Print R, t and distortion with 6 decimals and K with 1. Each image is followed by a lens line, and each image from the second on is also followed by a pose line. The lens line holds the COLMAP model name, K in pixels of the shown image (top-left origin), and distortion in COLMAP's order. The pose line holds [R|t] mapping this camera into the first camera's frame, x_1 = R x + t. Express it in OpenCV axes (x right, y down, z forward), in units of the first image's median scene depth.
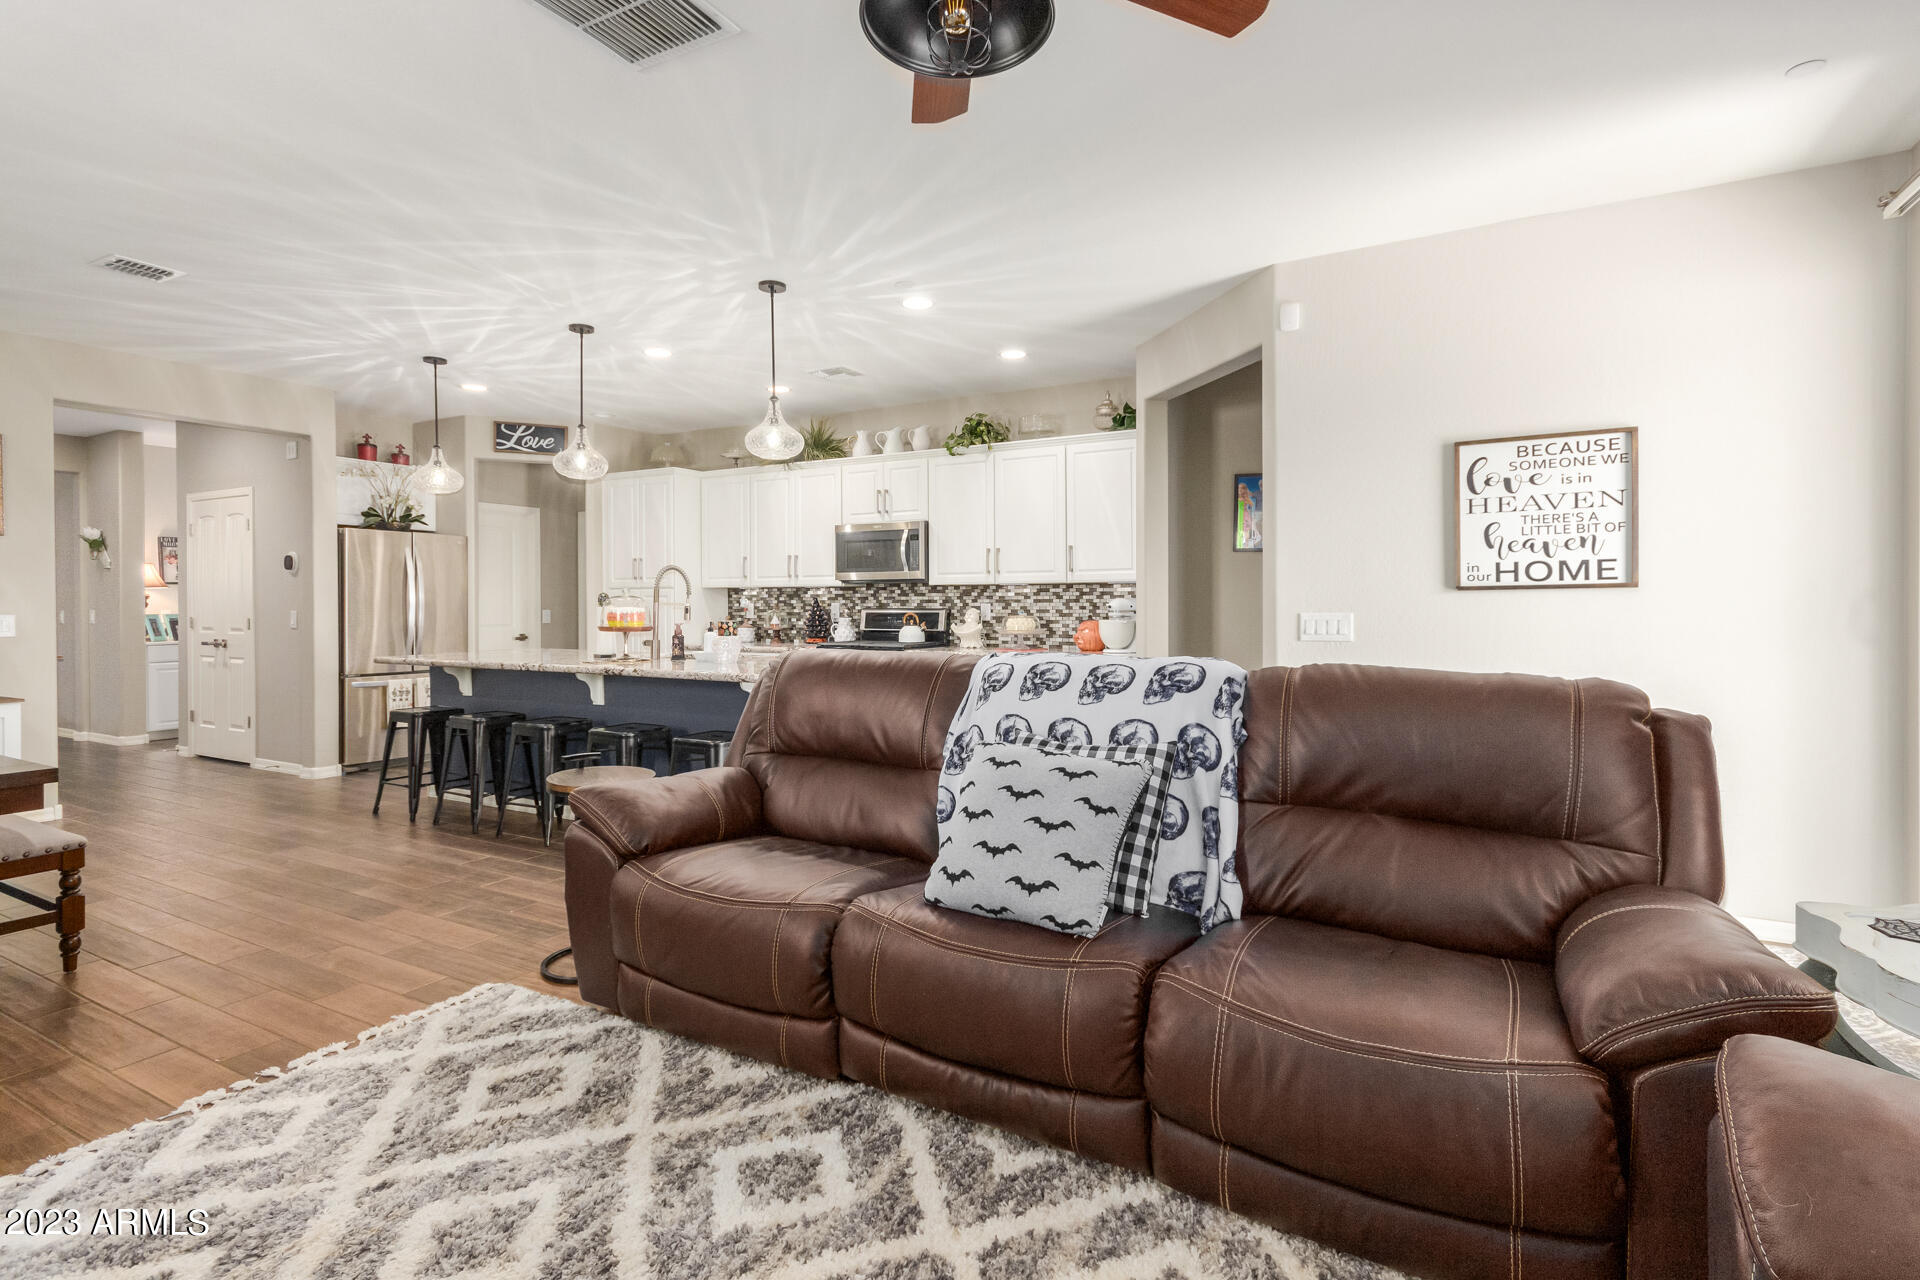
lens RADIAL K [[898.7, 0, 980.2], [0, 898.7, 603.9], [0, 0, 1]] dist [0.000679, 0.000252]
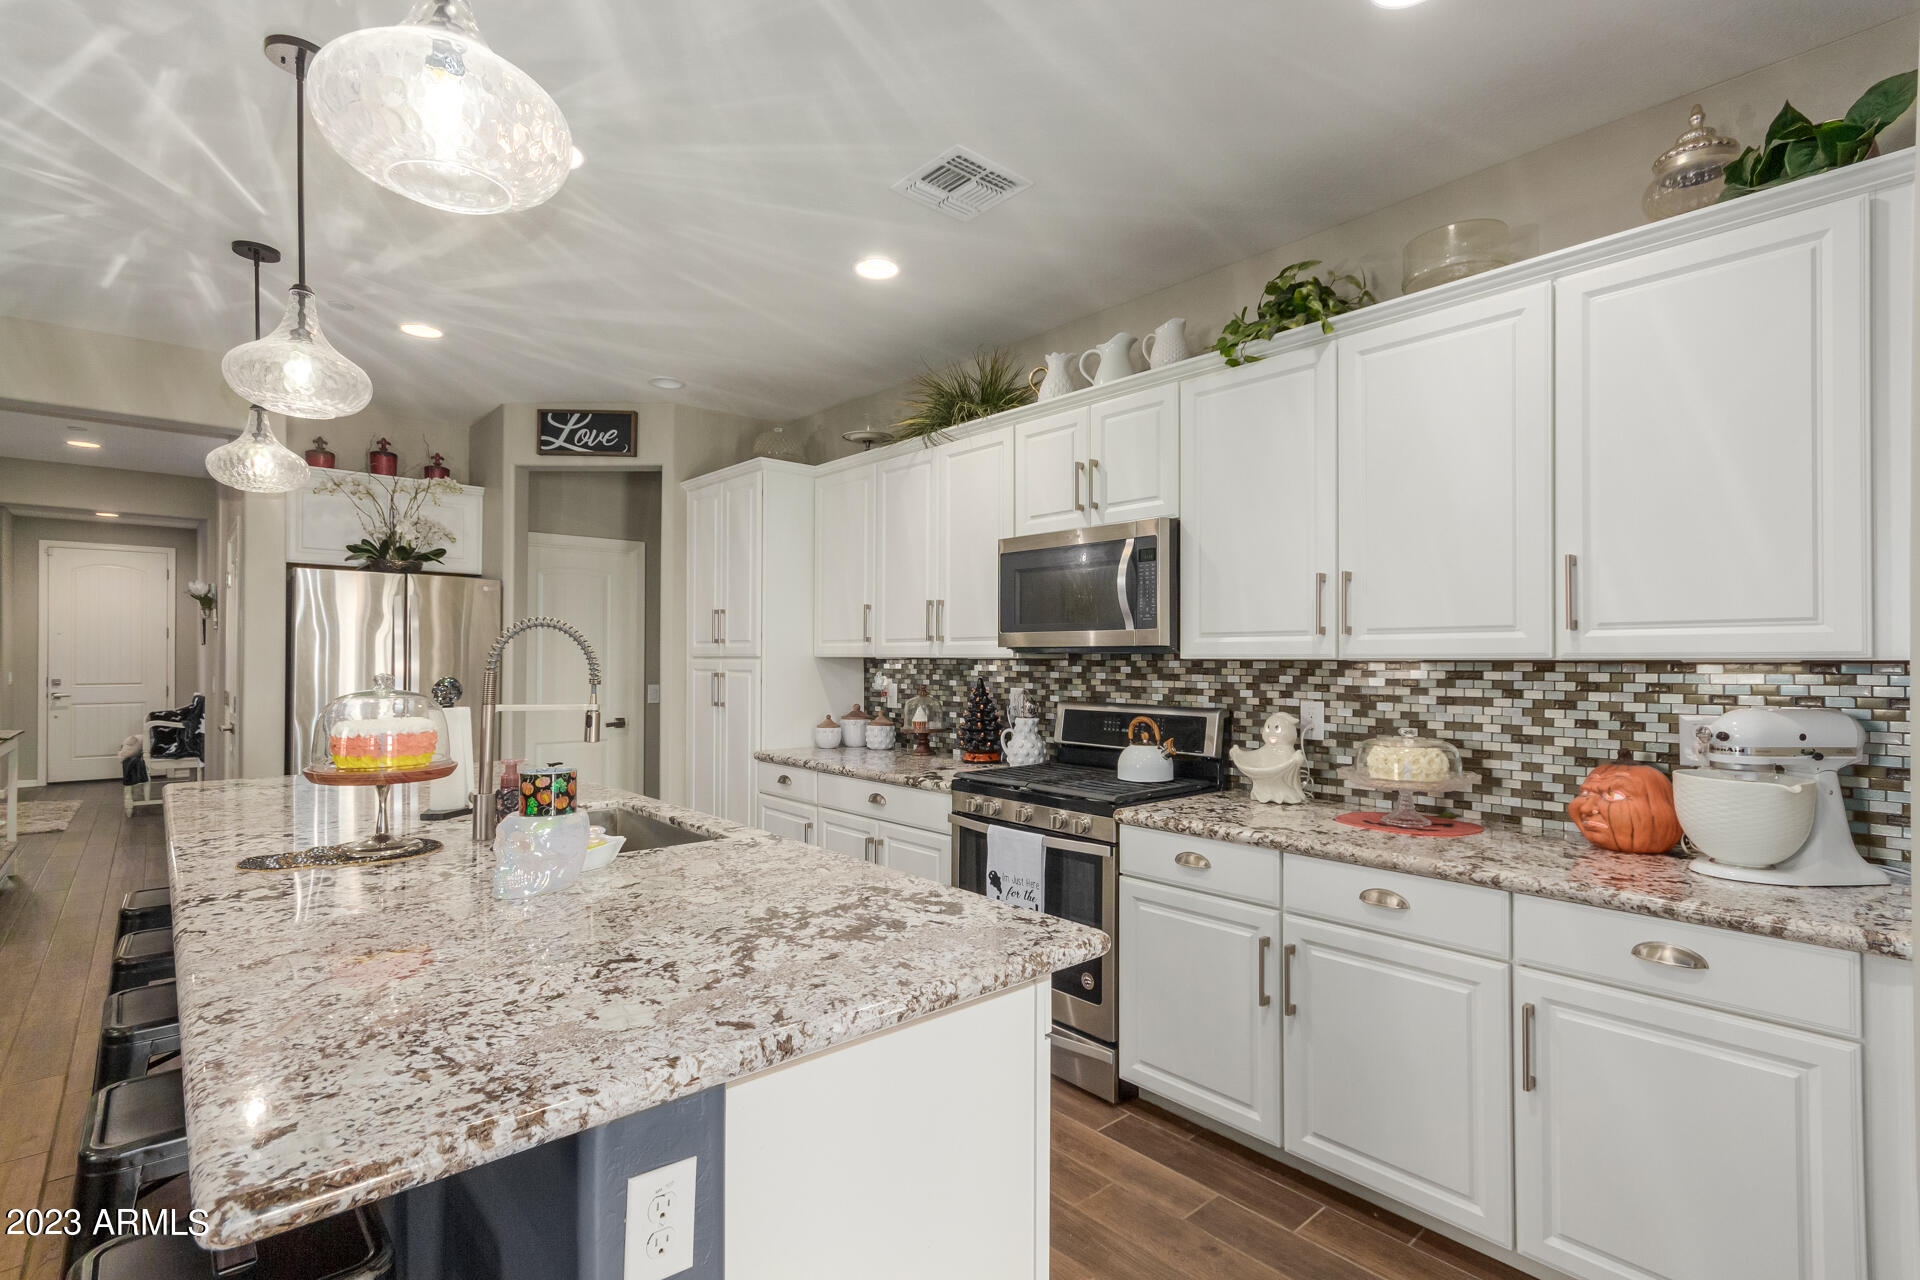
lens RADIAL K [[895.9, 0, 986.3], [0, 895.9, 655.3], [0, 0, 1]] dist [0.004400, 0.001004]
pose [[0.944269, 0.005345, -0.329132, -0.000489], [-0.007180, 0.999965, -0.004359, -0.020038], [0.329097, 0.006480, 0.944274, 0.526461]]
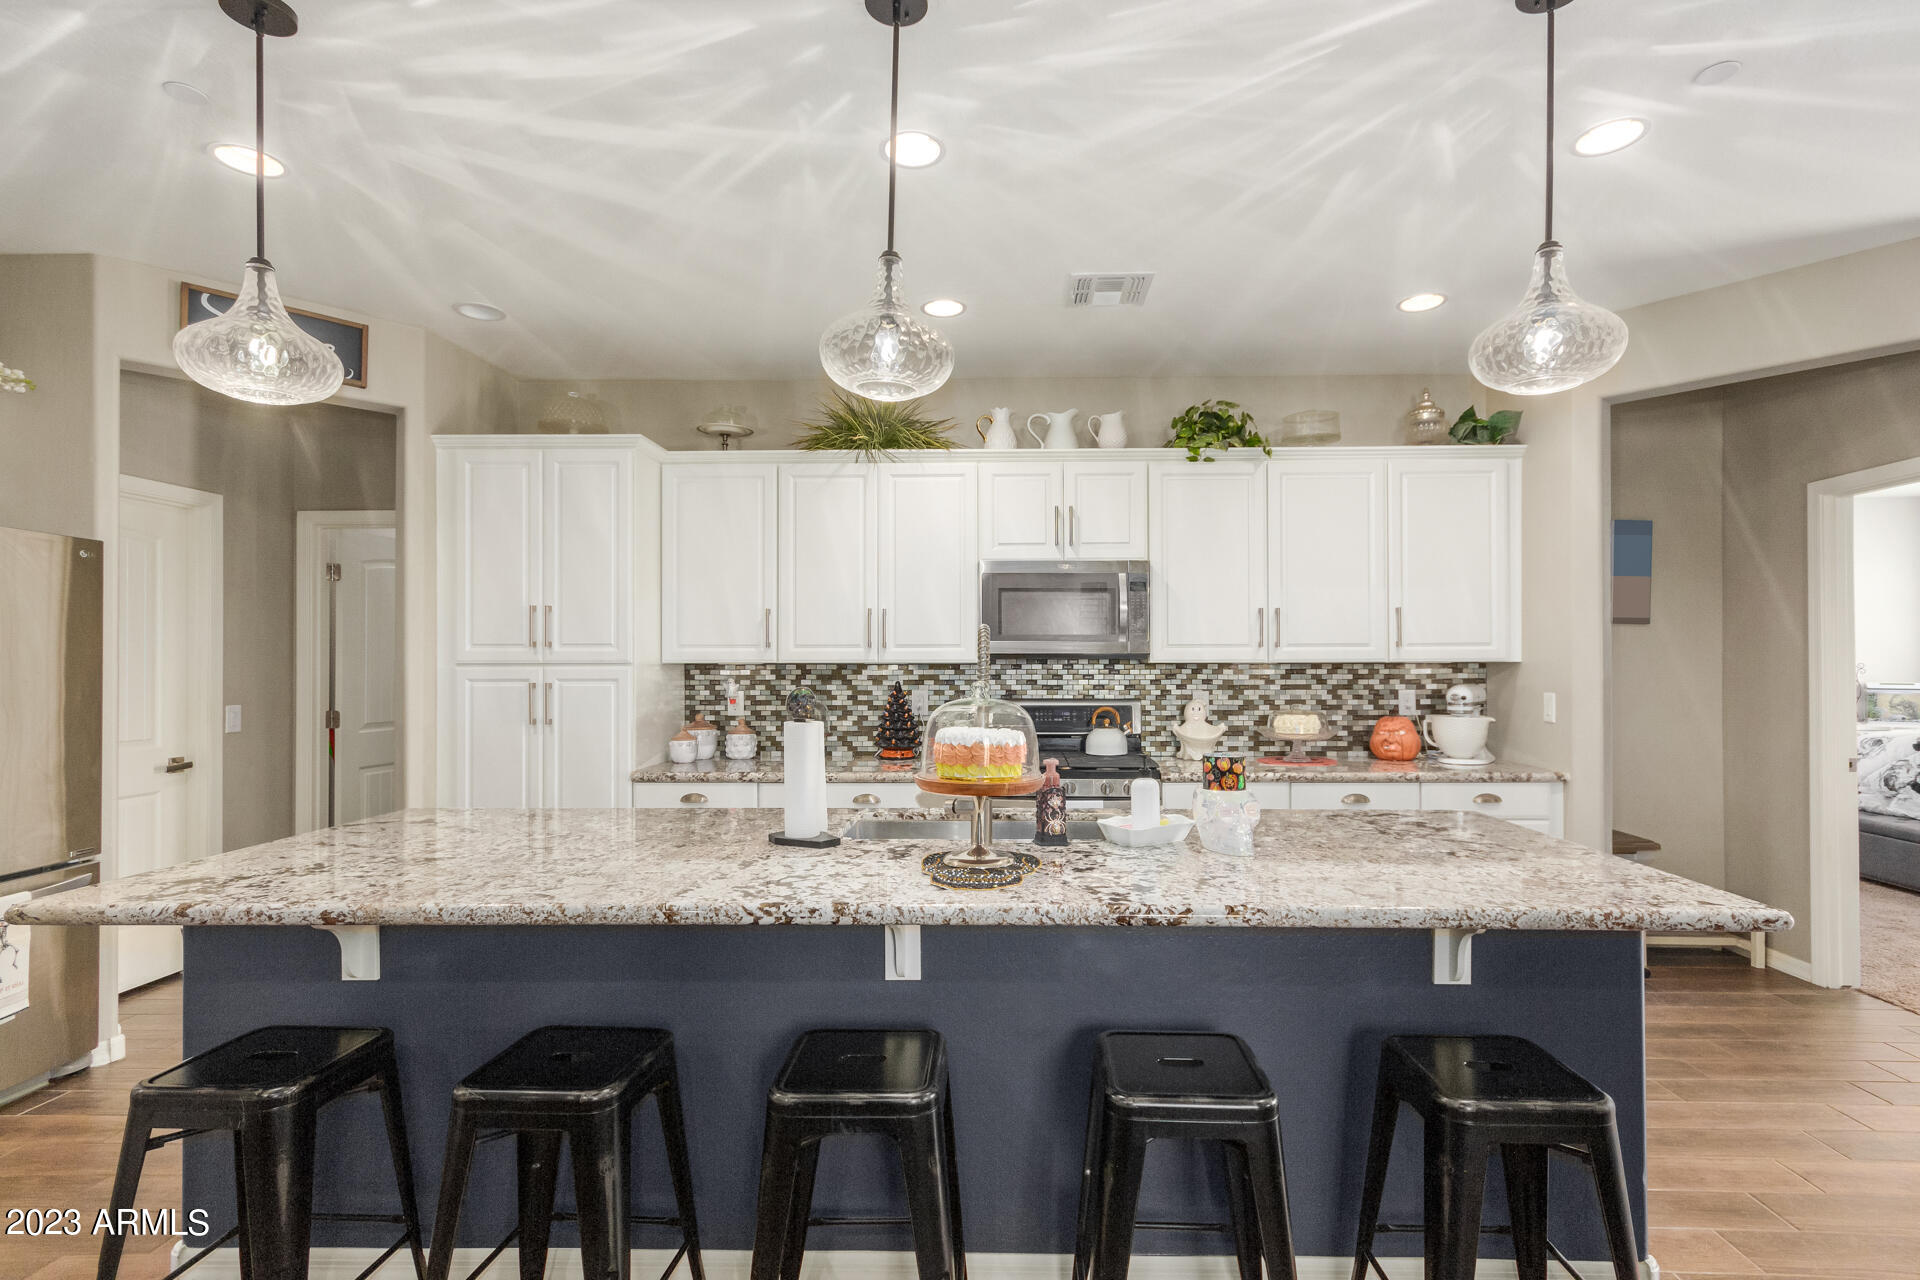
lens RADIAL K [[895.9, 0, 986.3], [0, 895.9, 655.3], [0, 0, 1]] dist [0.004400, 0.001004]
pose [[0.891702, 0.005117, 0.452594, -0.430177], [0.000181, 0.999932, -0.011662, -0.018893], [-0.452623, 0.010481, 0.891641, 0.481160]]
